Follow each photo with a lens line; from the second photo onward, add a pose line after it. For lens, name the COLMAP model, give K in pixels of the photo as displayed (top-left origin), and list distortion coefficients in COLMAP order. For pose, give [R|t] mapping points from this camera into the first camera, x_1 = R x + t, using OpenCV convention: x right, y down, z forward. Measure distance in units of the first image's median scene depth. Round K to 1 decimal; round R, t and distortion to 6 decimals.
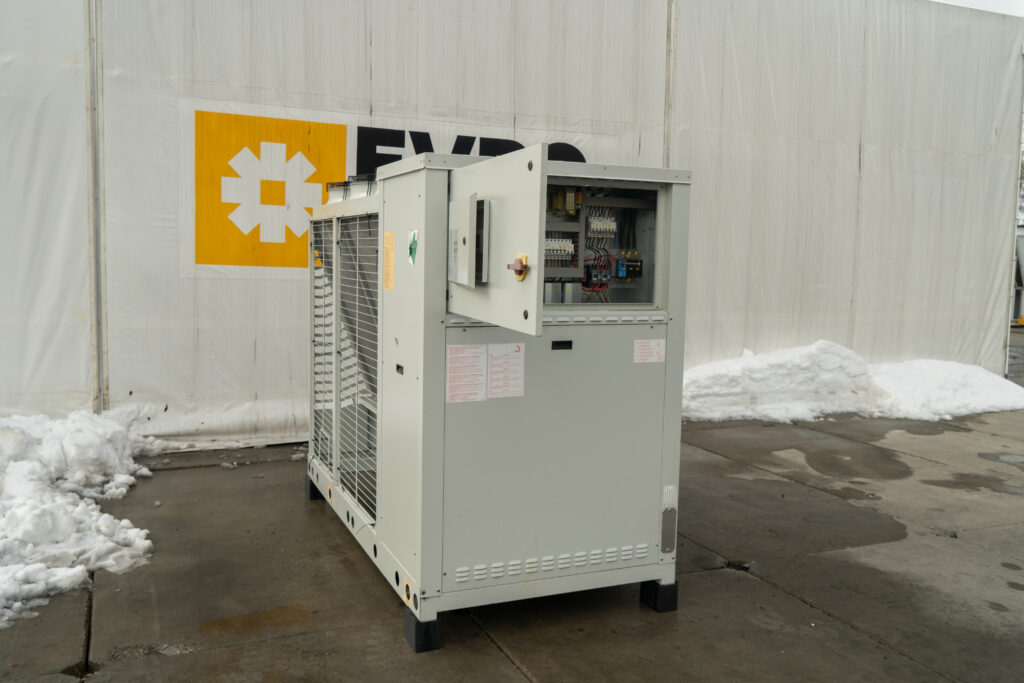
lens RADIAL K [[869.5, 0, 514.7], [0, 869.5, 342.0], [0, 0, 1]] dist [0.008009, 0.006683]
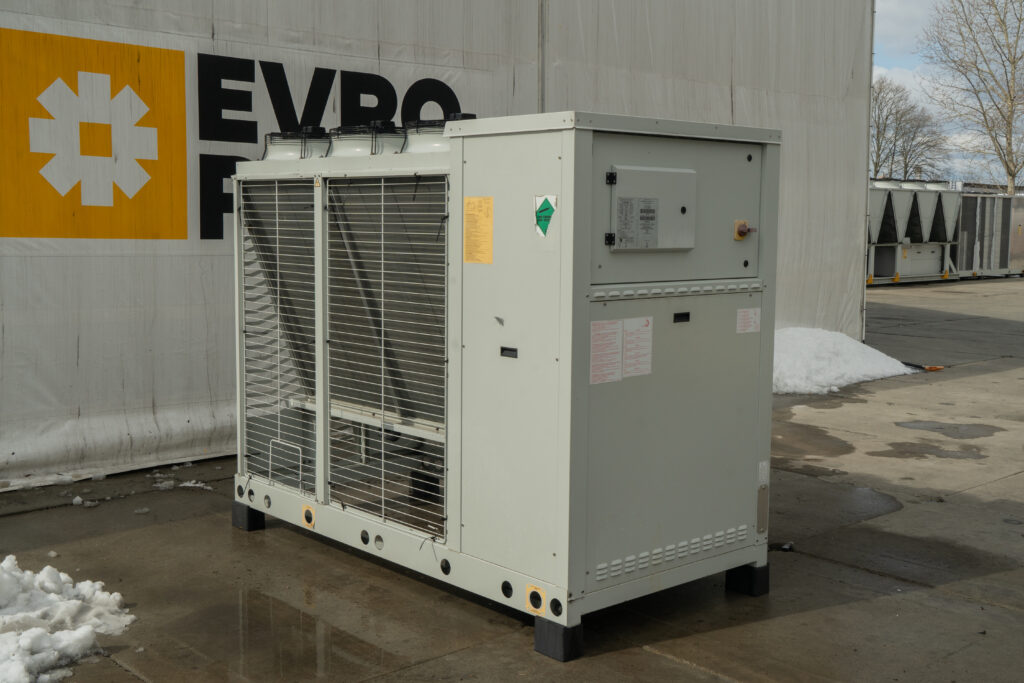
lens RADIAL K [[1161.3, 0, 512.0], [0, 1161.3, 341.5], [0, 0, 1]] dist [0.008675, 0.034223]
pose [[0.949233, -0.047076, 0.311031, -0.331174], [0.043435, 0.998883, 0.018626, -0.001083], [-0.311561, -0.004171, 0.950217, -0.083619]]
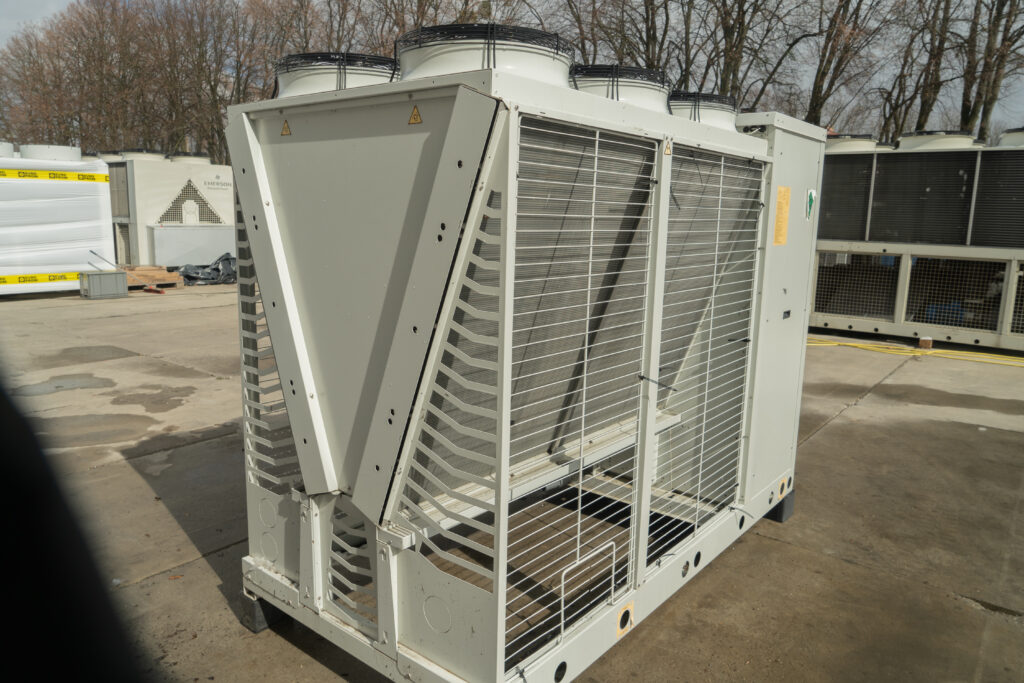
lens RADIAL K [[707.6, 0, 516.3], [0, 707.6, 339.4], [0, 0, 1]] dist [-0.006885, 0.001527]
pose [[-0.461299, -0.189638, 0.866741, -0.508383], [0.055471, 0.968816, 0.241494, -0.116947], [-0.885509, 0.159480, -0.436394, 1.137826]]
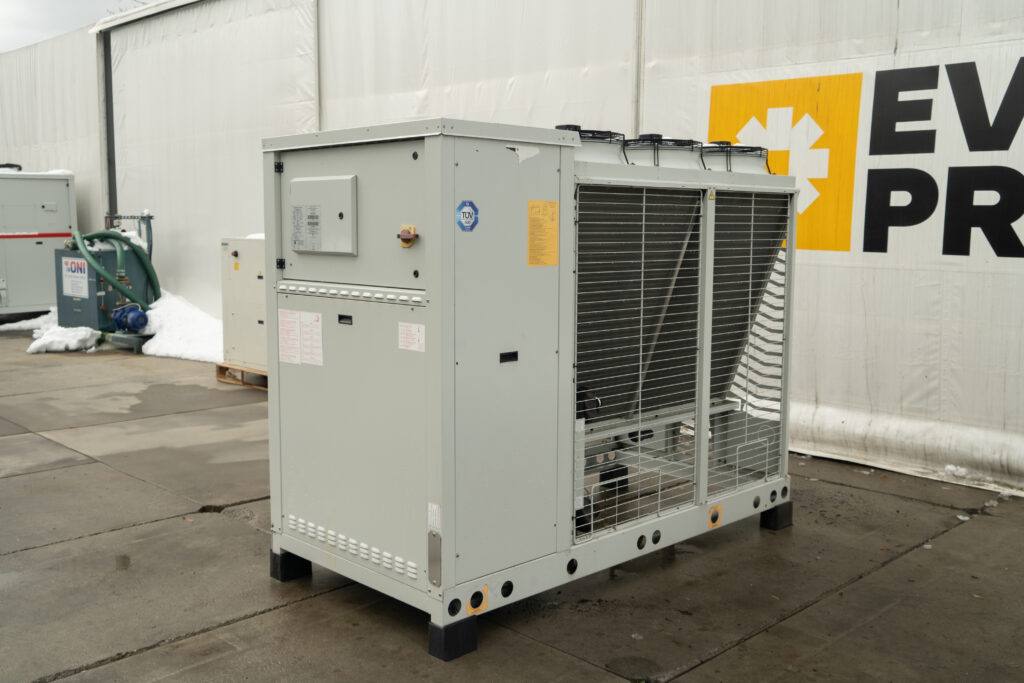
lens RADIAL K [[996.2, 0, 510.4], [0, 996.2, 337.7], [0, 0, 1]] dist [-0.012449, -0.007509]
pose [[0.357174, 0.084939, -0.930168, 0.749902], [-0.091079, 0.994278, 0.055821, -0.035615], [0.929587, 0.064781, 0.362866, 0.503225]]
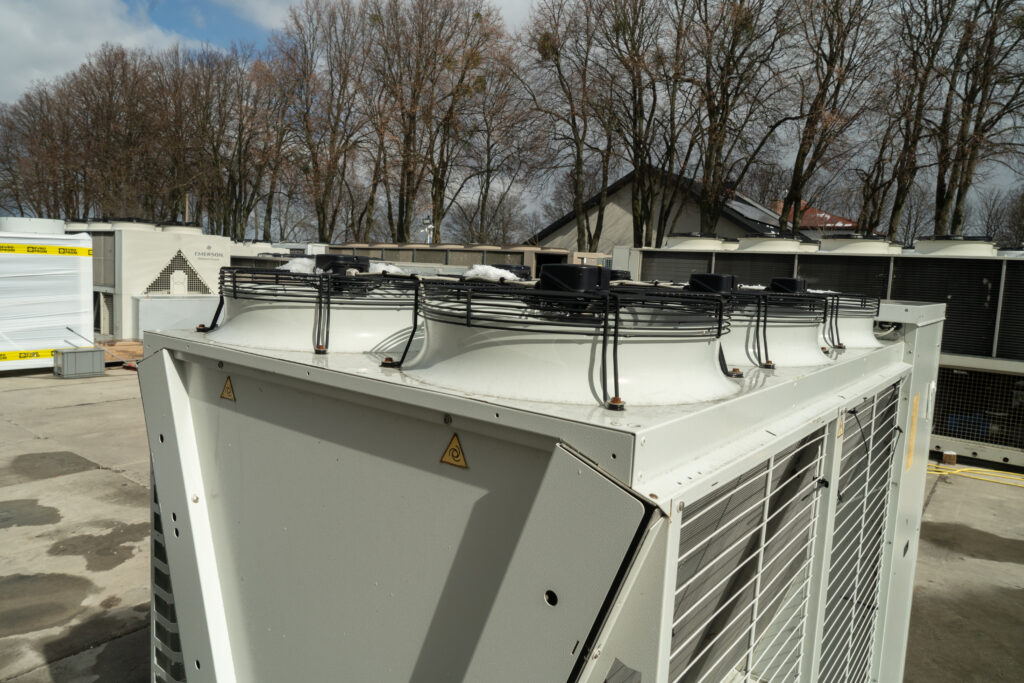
lens RADIAL K [[680.0, 0, 512.0], [0, 680.0, 341.5], [0, 0, 1]] dist [-0.005002, 0.000575]
pose [[-0.473143, -0.138971, 0.869956, -0.335314], [0.029431, 0.984435, 0.173265, -0.193295], [-0.880494, 0.107583, -0.461689, 1.082708]]
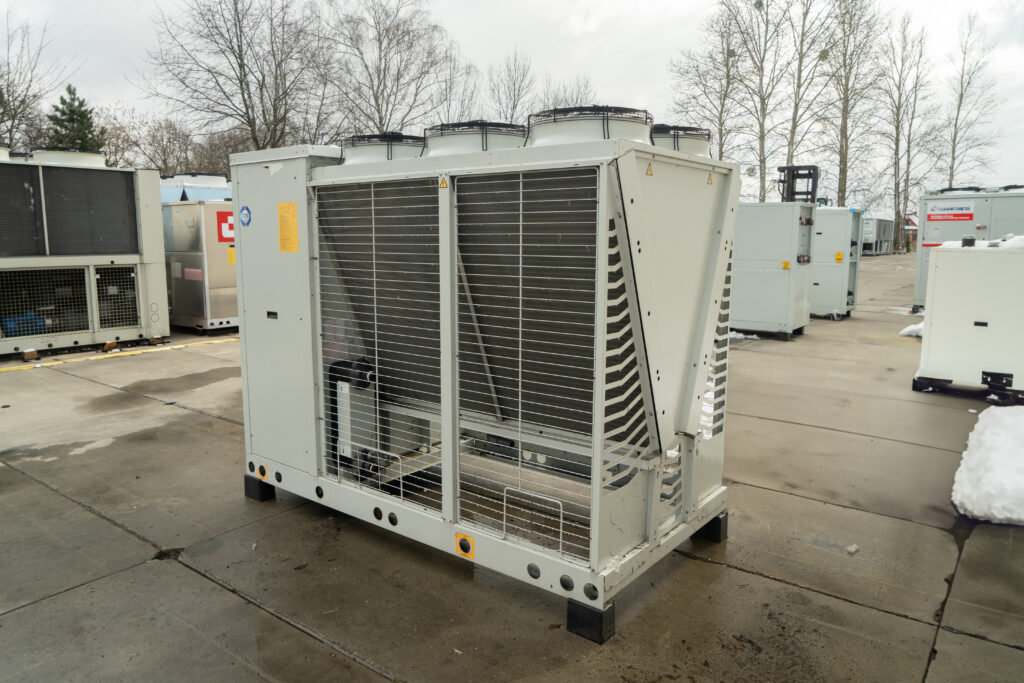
lens RADIAL K [[699.9, 0, 513.7], [0, 699.9, 338.9], [0, 0, 1]] dist [-0.024283, -0.002473]
pose [[-0.878983, 0.046474, -0.474583, 0.227343], [-0.069135, 0.972304, 0.223260, -0.130561], [0.471815, 0.229052, -0.851426, 1.454807]]
